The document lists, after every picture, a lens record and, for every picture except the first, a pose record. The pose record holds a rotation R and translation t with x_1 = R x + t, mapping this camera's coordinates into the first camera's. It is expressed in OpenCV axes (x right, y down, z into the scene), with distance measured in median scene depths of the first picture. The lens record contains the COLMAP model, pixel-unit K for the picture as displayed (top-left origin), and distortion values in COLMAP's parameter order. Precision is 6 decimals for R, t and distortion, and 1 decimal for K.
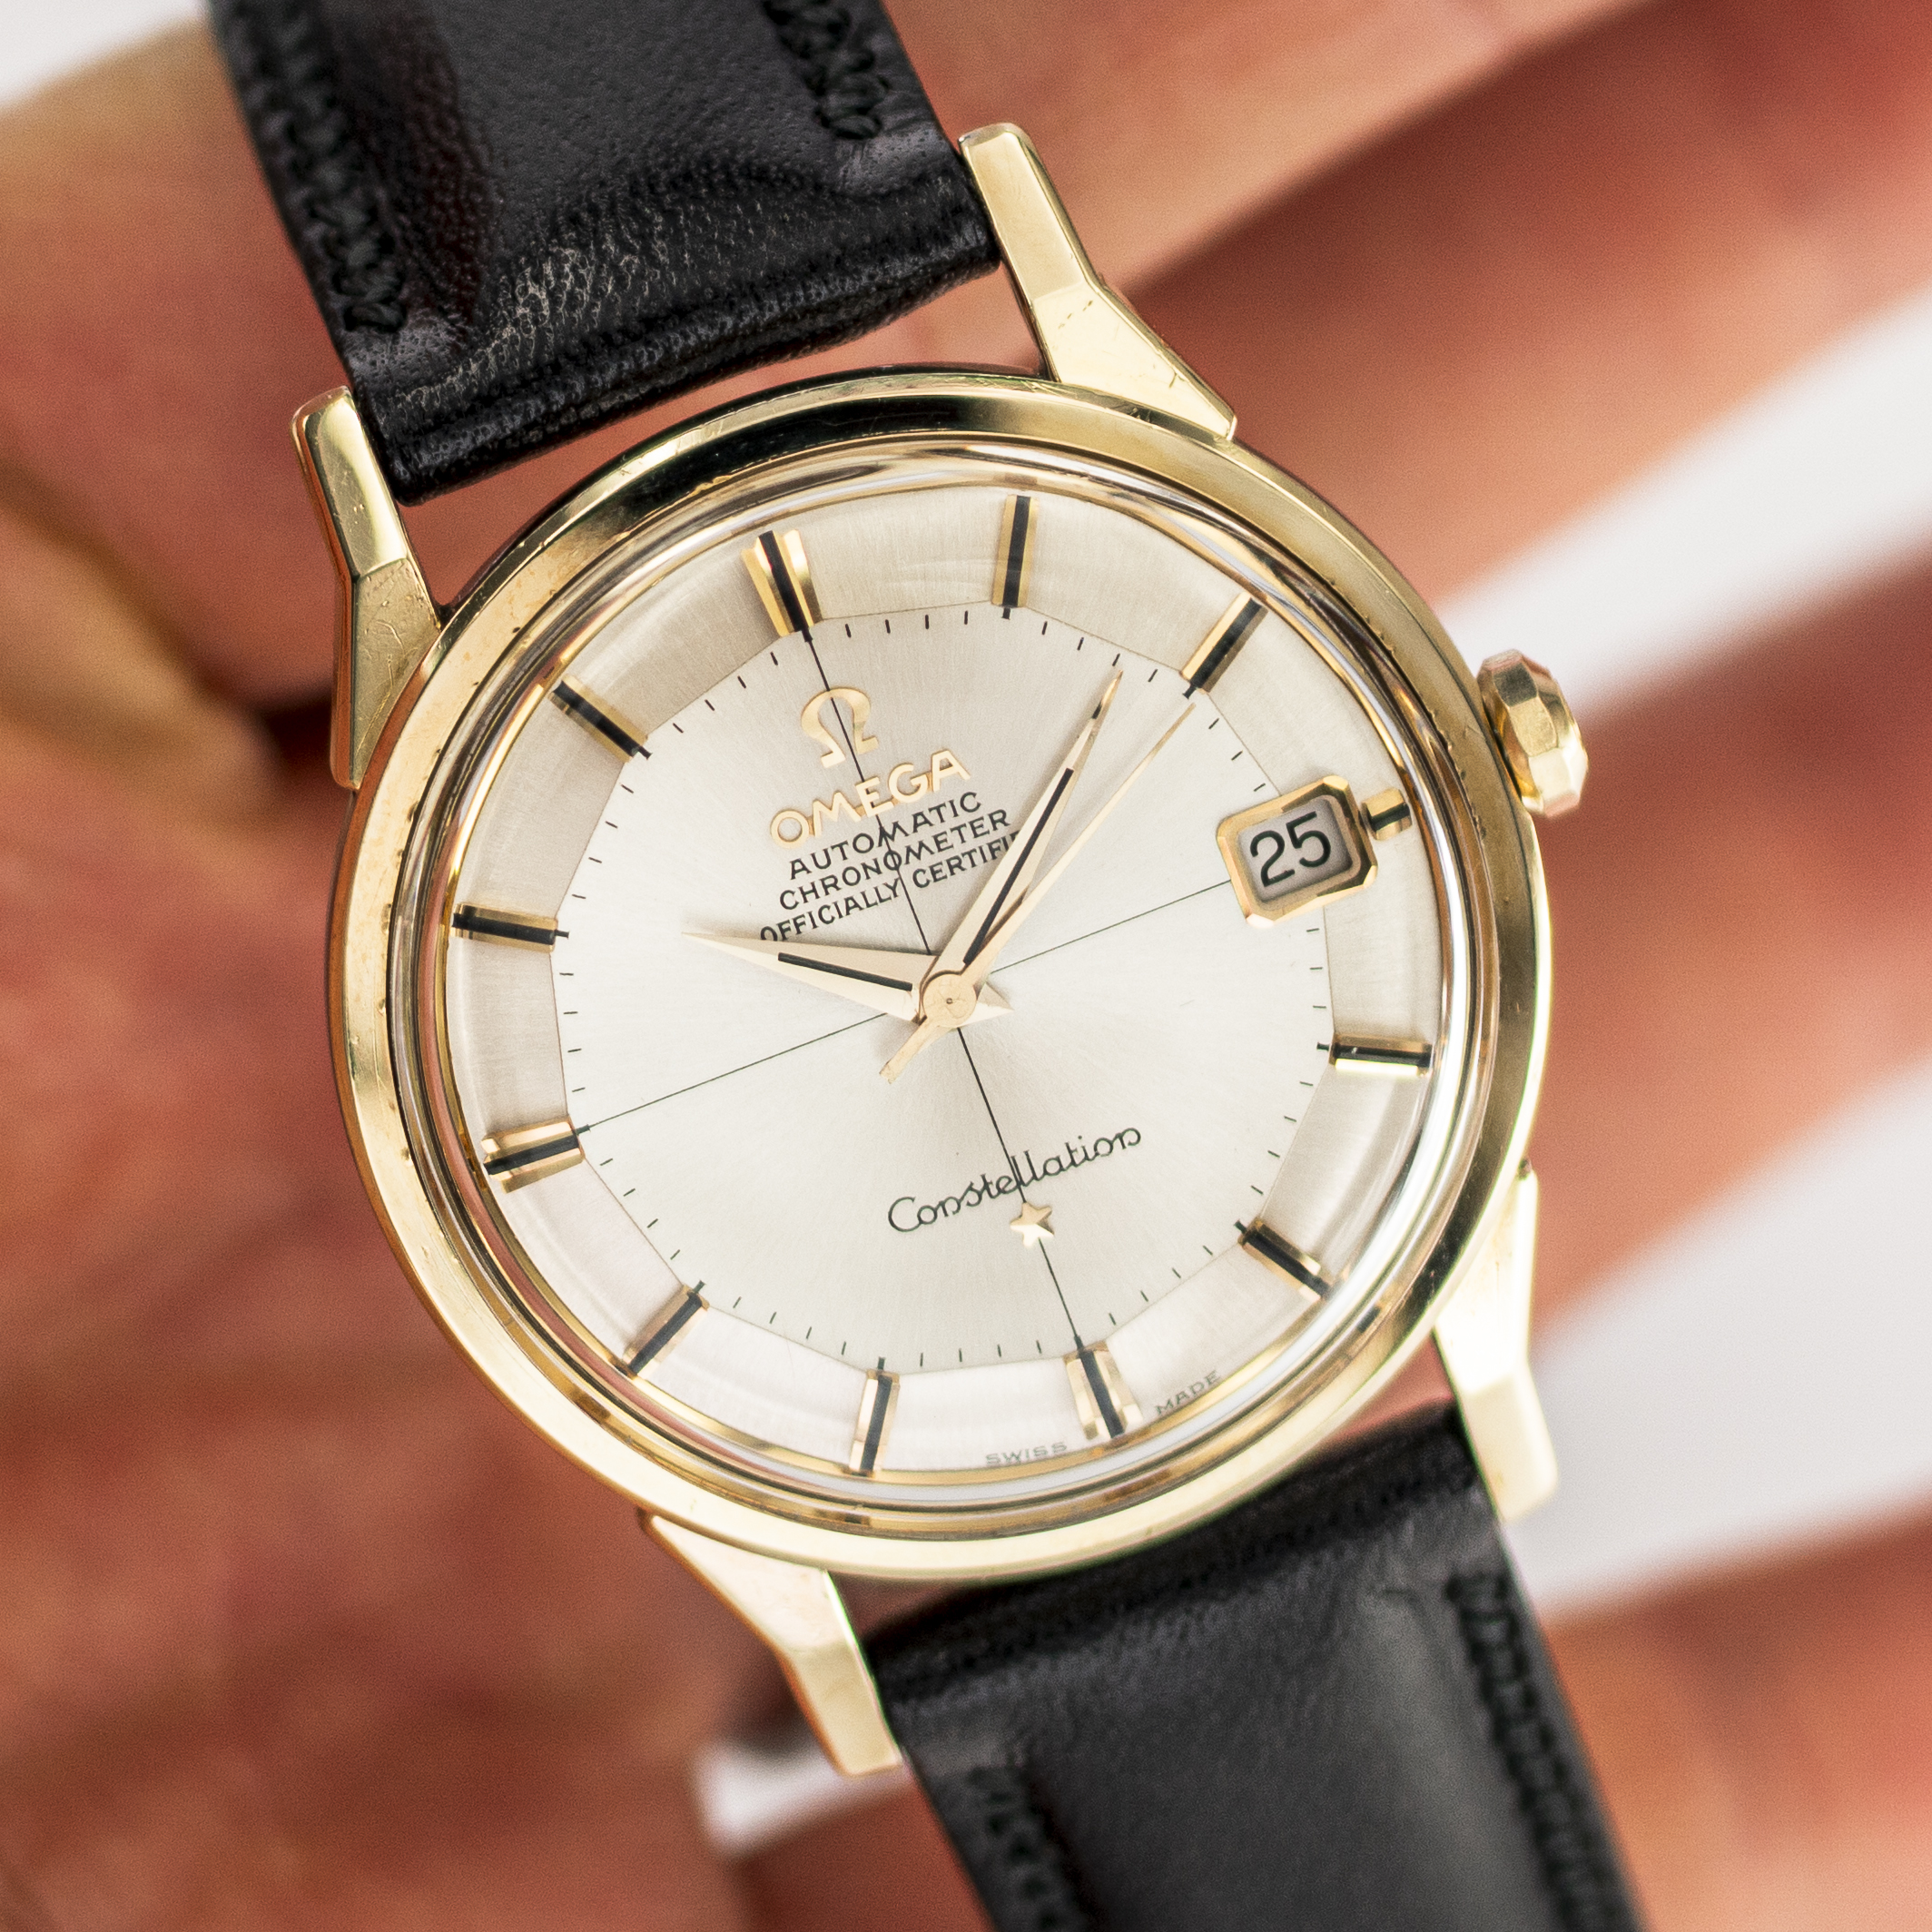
lens RADIAL K [[10218.3, 0, 966.0], [0, 10218.3, 966.0], [0, 0, 1]] dist [0.533427, -3.487365]
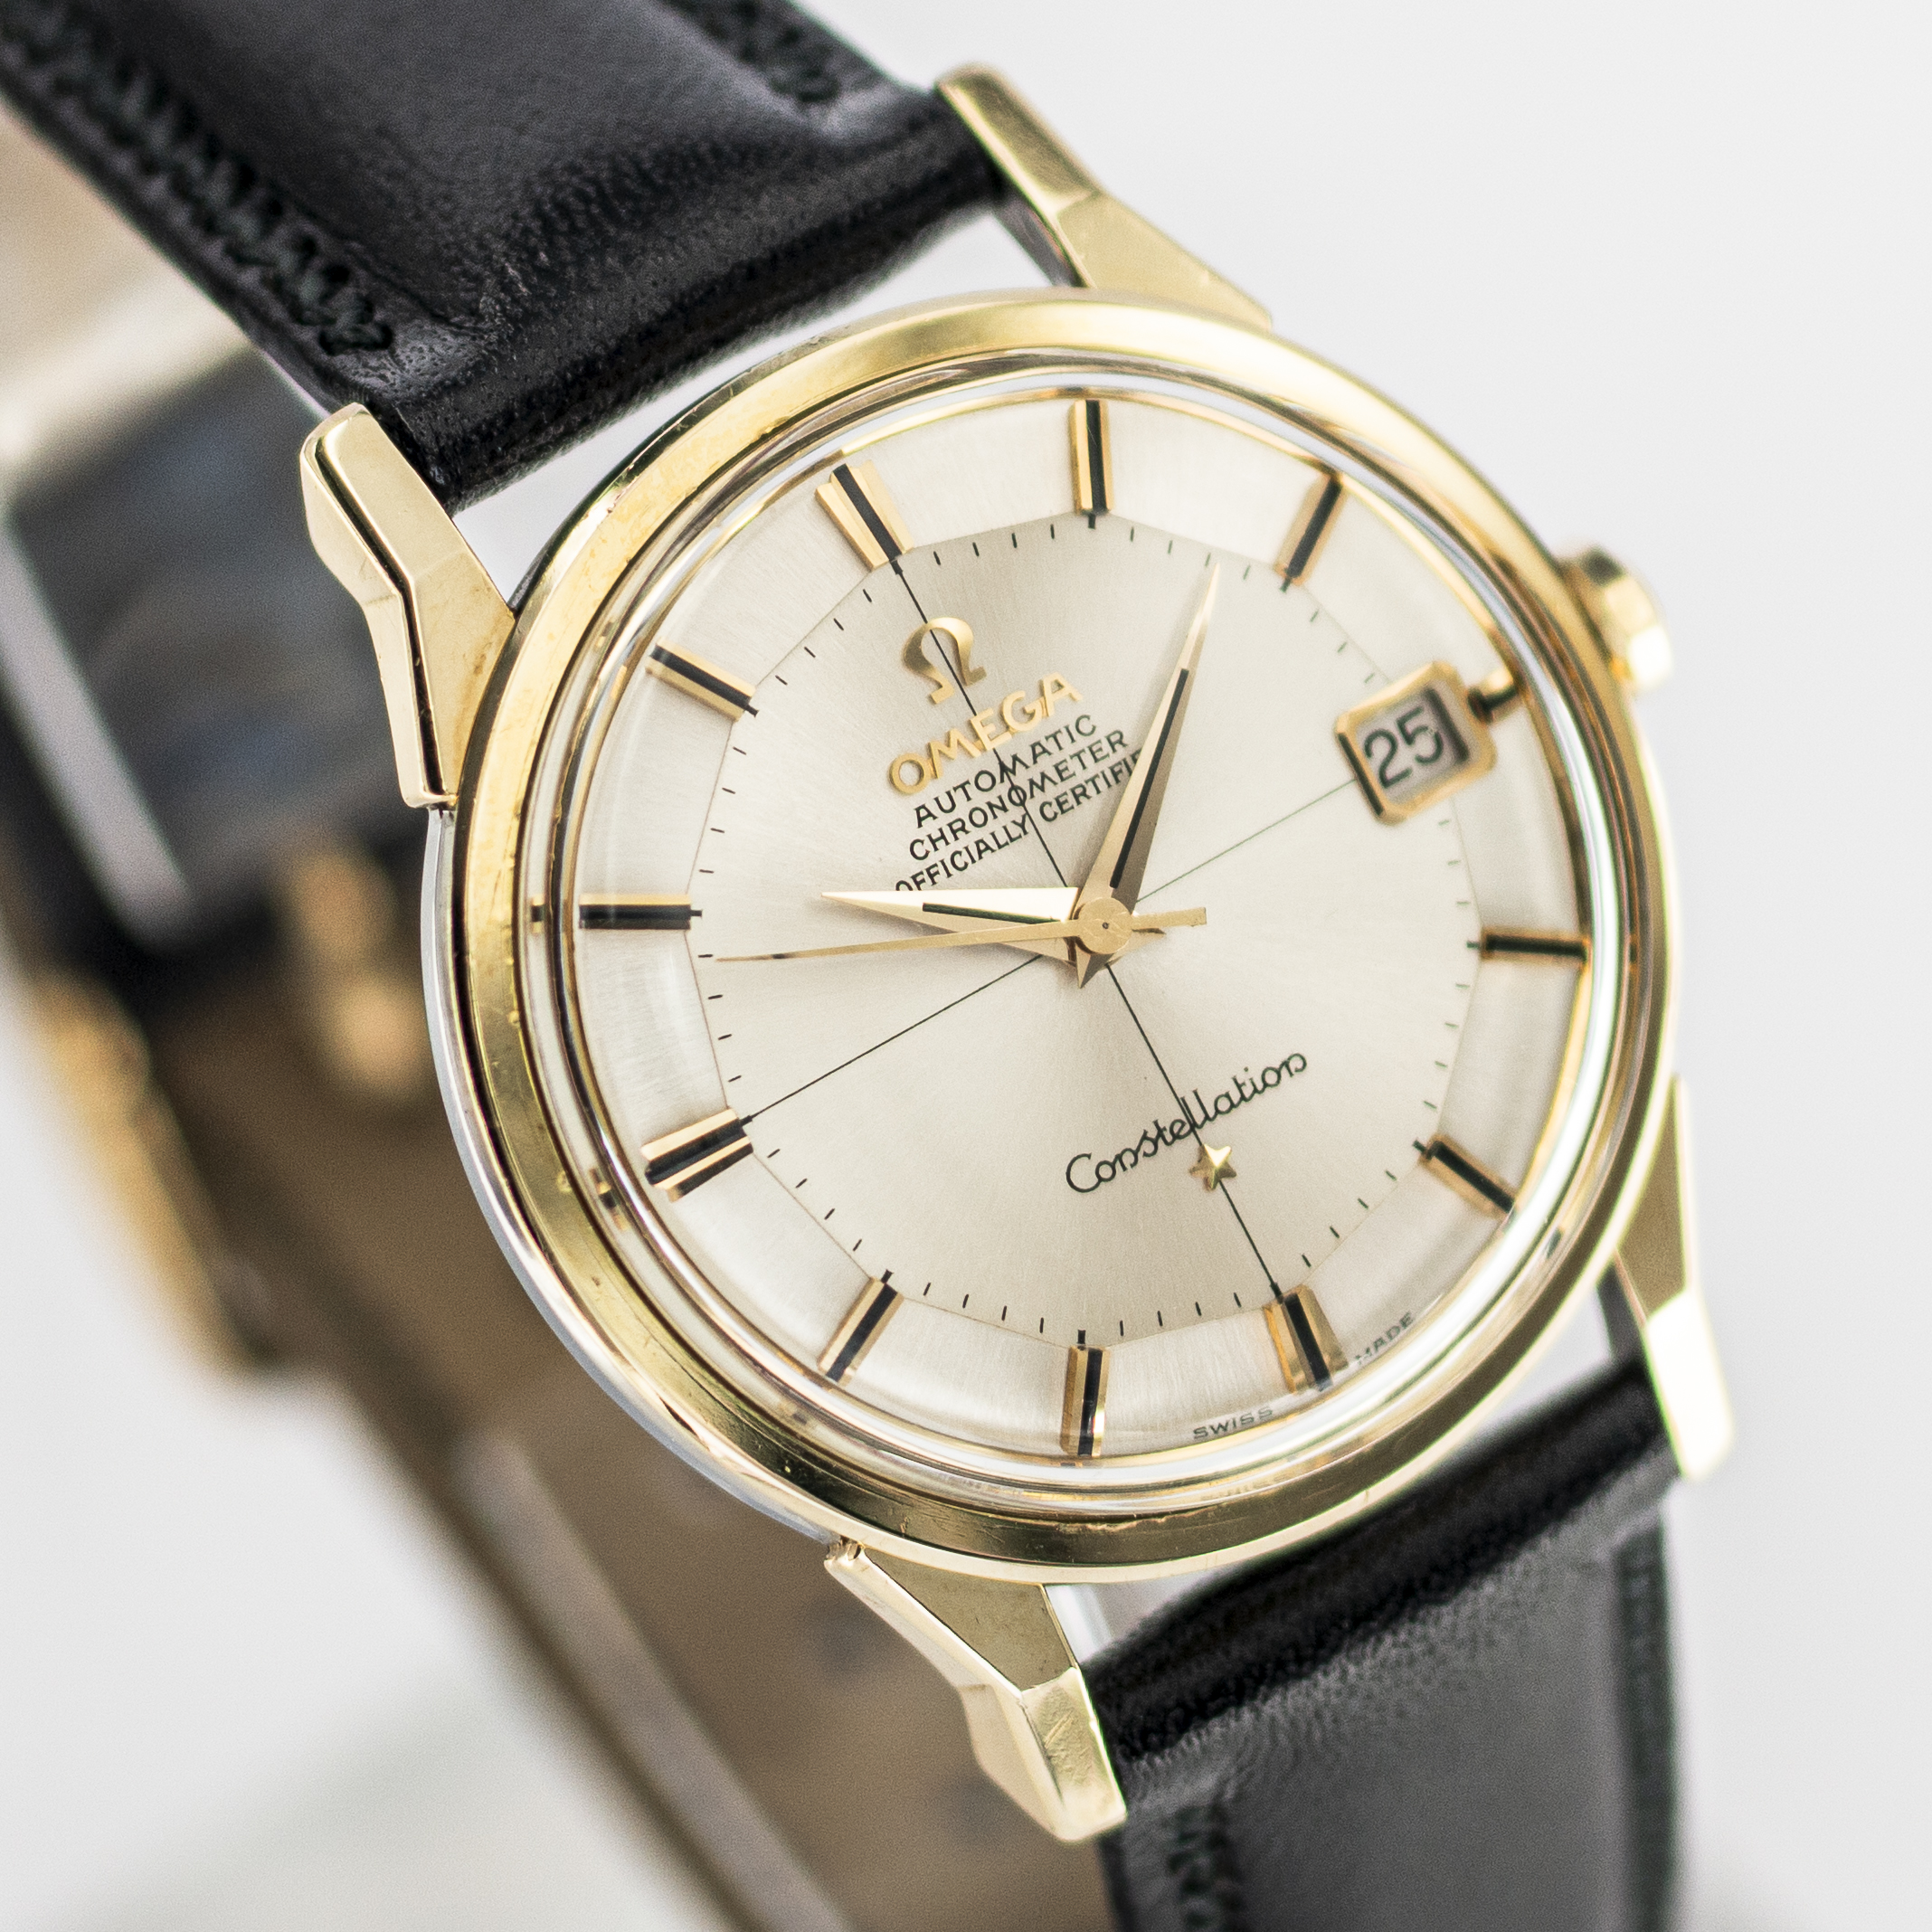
lens RADIAL K [[10218.3, 0, 966.0], [0, 10218.3, 966.0], [0, 0, 1]] dist [0.533427, -3.487365]
pose [[0.963058, -0.131163, 0.235194, -0.236204], [0.181753, 0.961034, -0.208279, 0.200899], [-0.198710, 0.243332, 0.949370, 0.106668]]
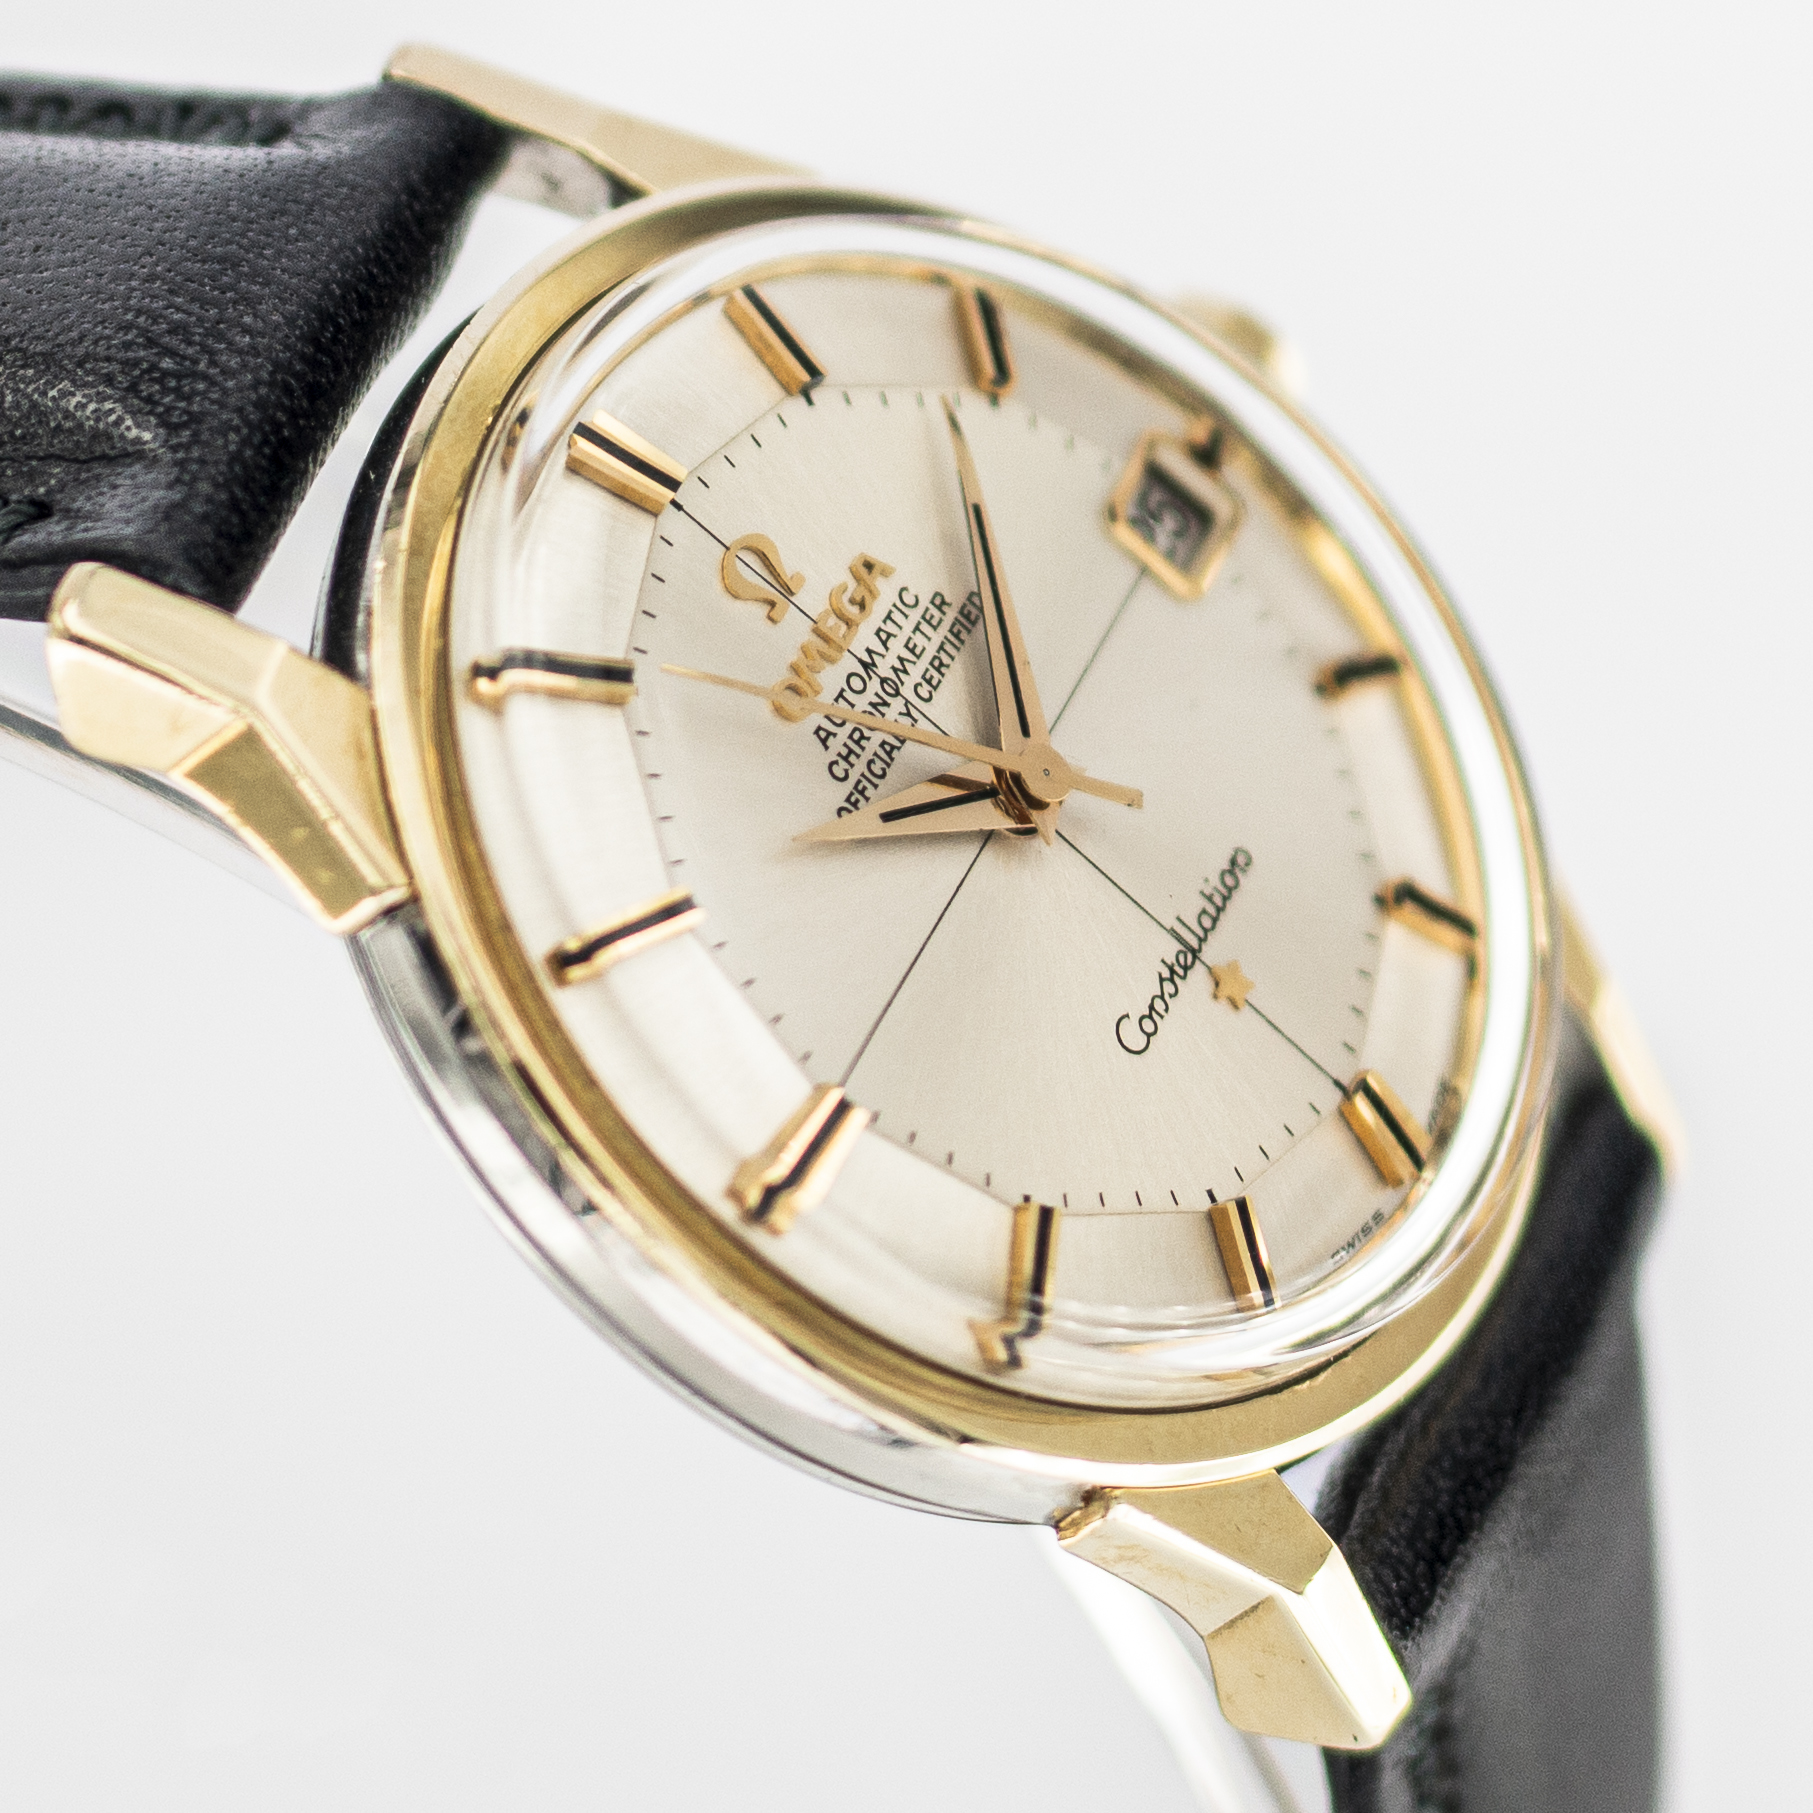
lens RADIAL K [[9588.9, 0, 906.5], [0, 9588.9, 906.5], [0, 0, 1]] dist [0.533427, -3.487365]
pose [[0.665373, -0.420950, 0.616507, -0.509366], [0.635683, 0.752482, -0.172275, 0.142817], [-0.391391, 0.506530, 0.768271, 0.391070]]
